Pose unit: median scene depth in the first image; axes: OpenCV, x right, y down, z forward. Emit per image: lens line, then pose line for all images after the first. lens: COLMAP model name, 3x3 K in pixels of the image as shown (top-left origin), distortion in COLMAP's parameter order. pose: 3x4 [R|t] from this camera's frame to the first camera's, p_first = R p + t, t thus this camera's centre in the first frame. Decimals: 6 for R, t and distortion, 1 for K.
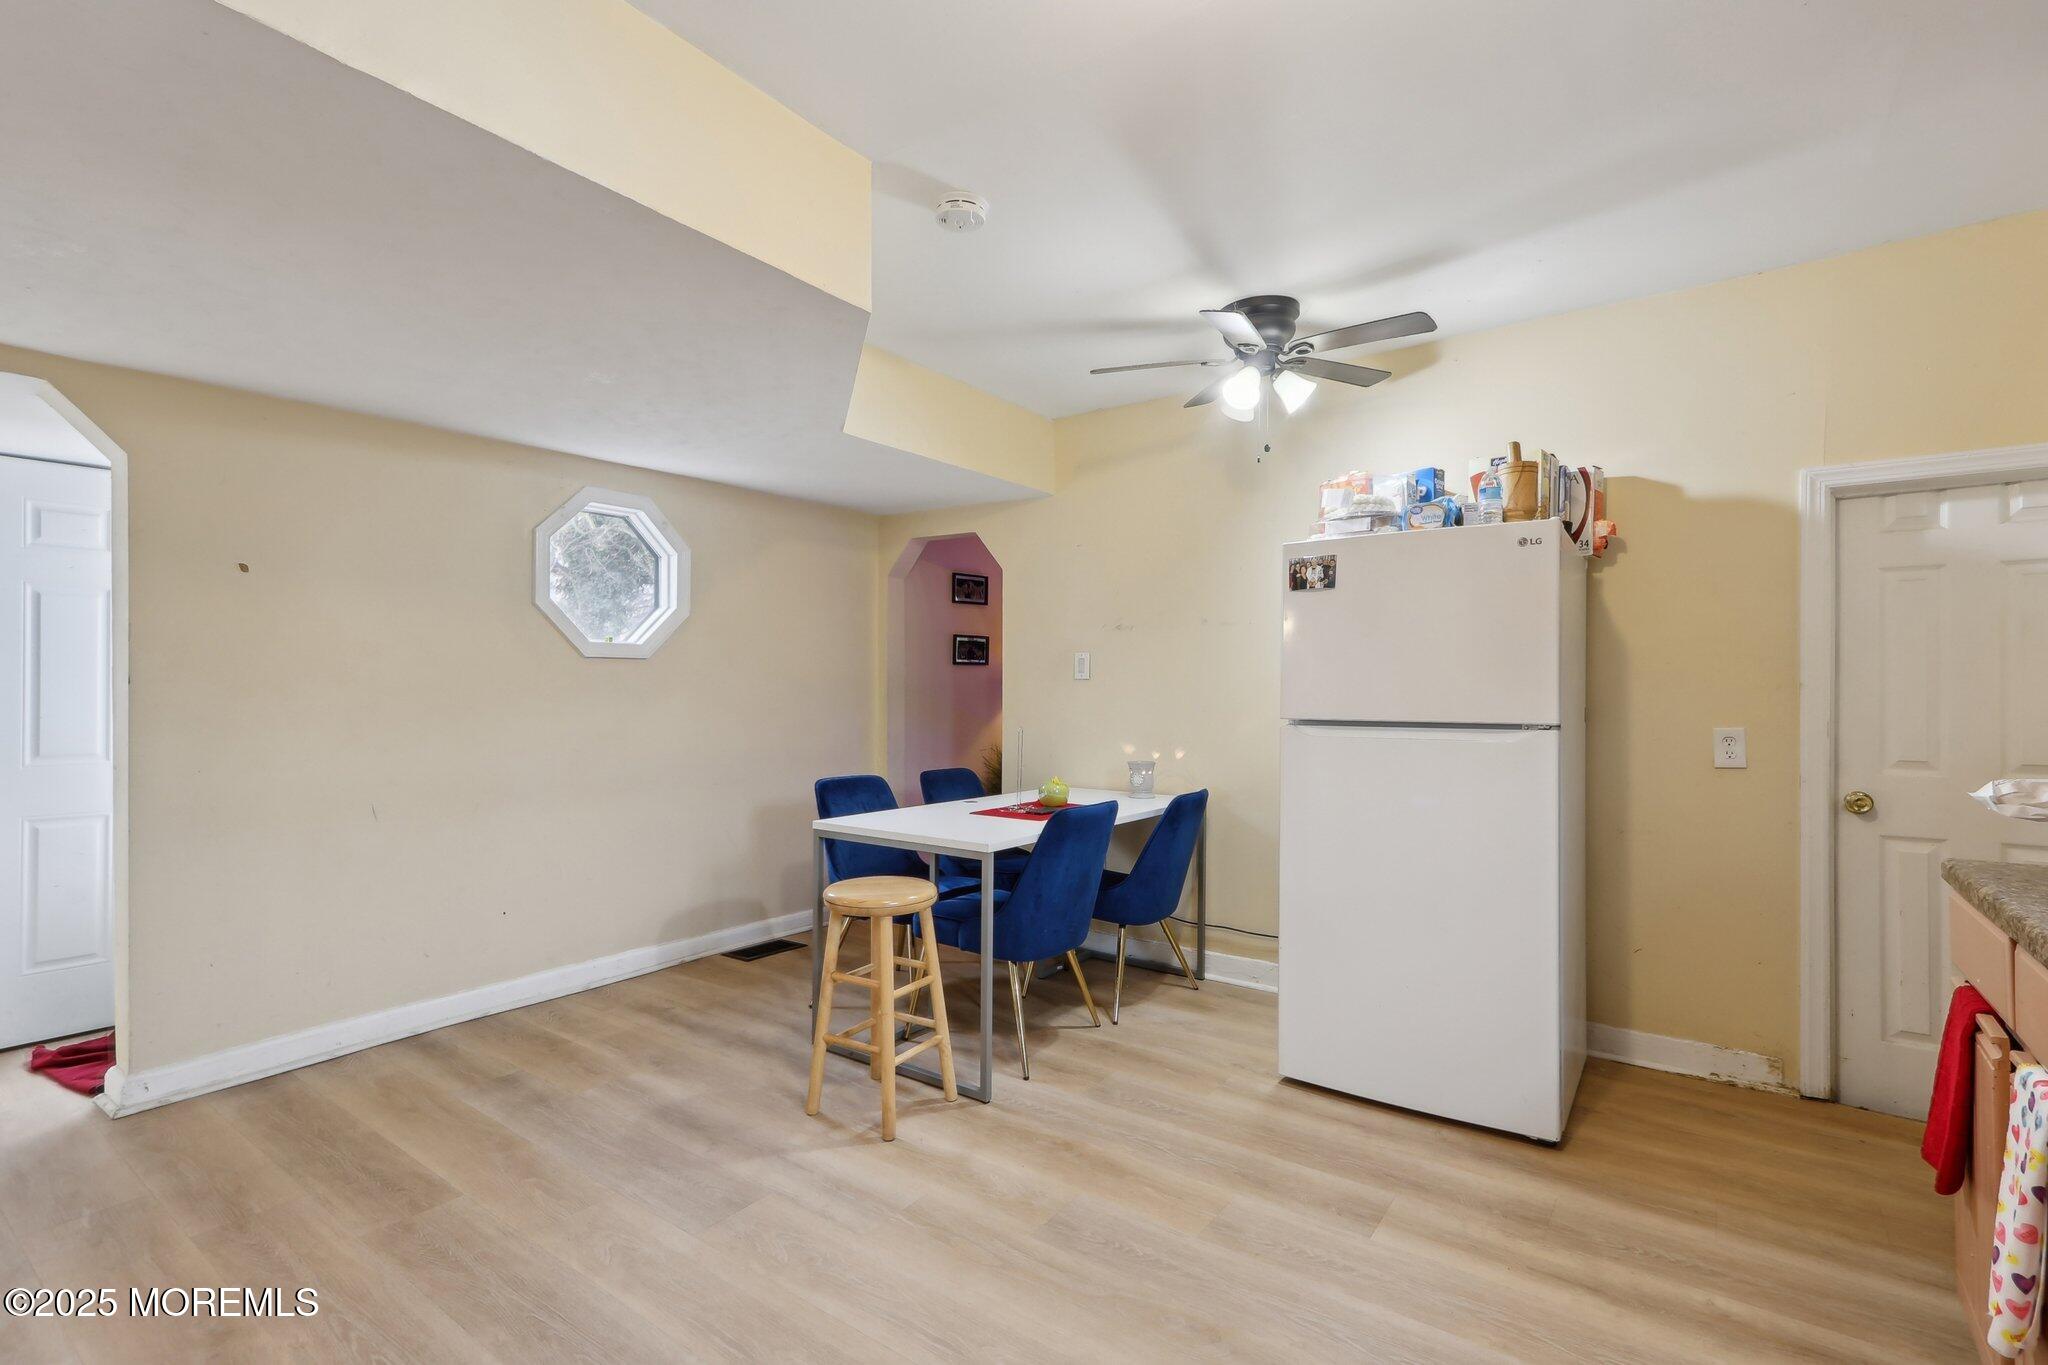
lens RADIAL K [[955.1, 0, 1019.4], [0, 955.1, 681.1], [0, 0, 1]] dist [-0.010819, -0.000186]
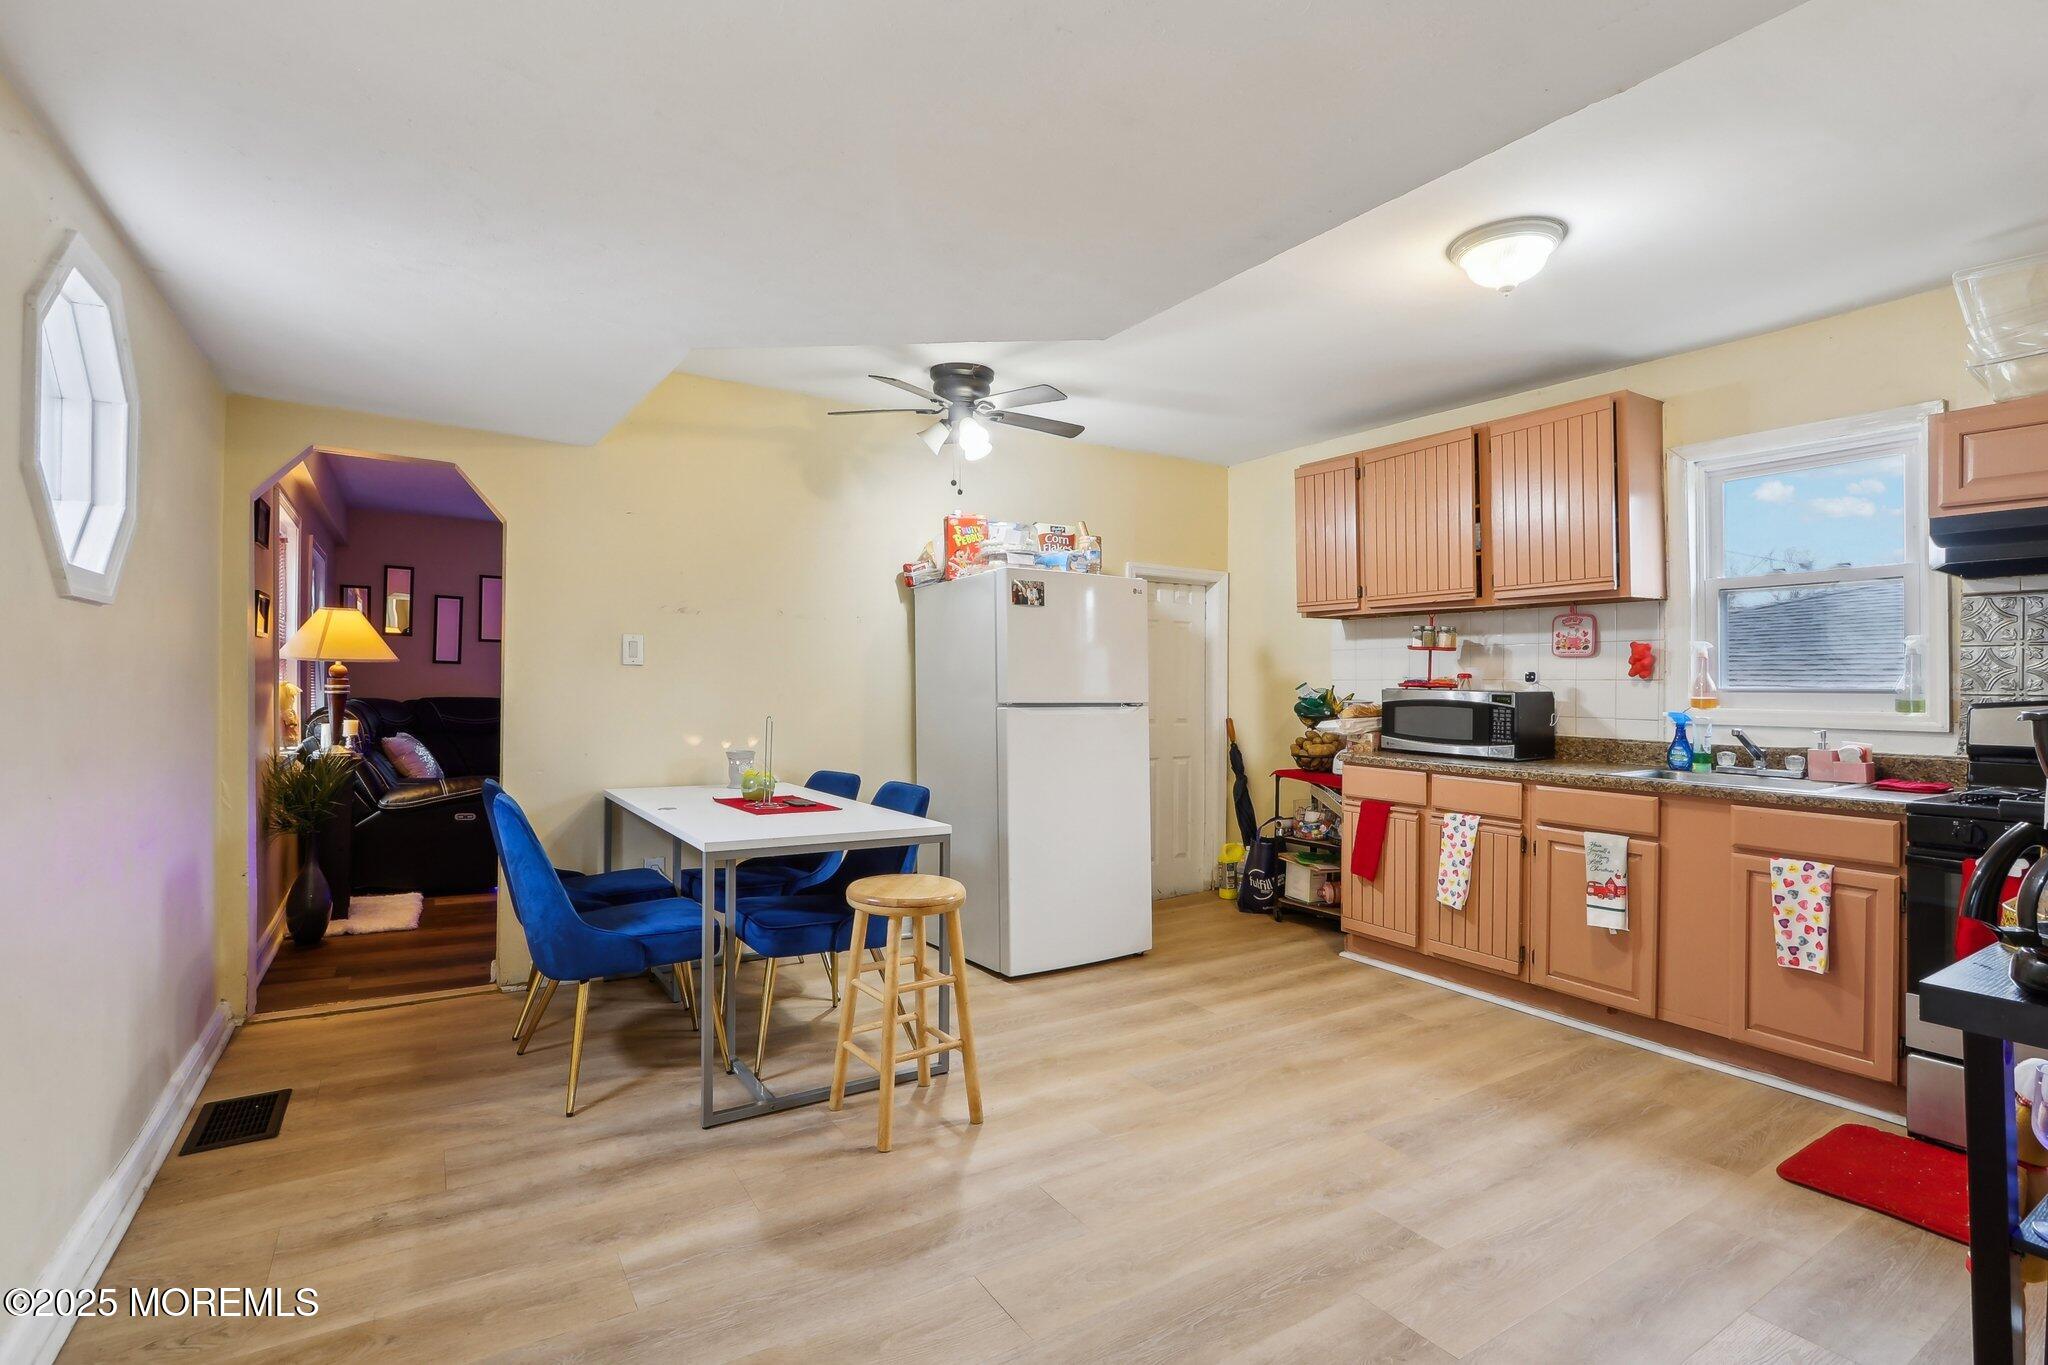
lens RADIAL K [[955.1, 0, 1019.4], [0, 955.1, 681.1], [0, 0, 1]] dist [-0.010819, -0.000186]
pose [[0.355952, 0.009507, 0.934456, -0.973874], [-0.018543, 0.999823, -0.003109, 0.014898], [-0.934320, -0.016221, 0.356065, 0.551033]]
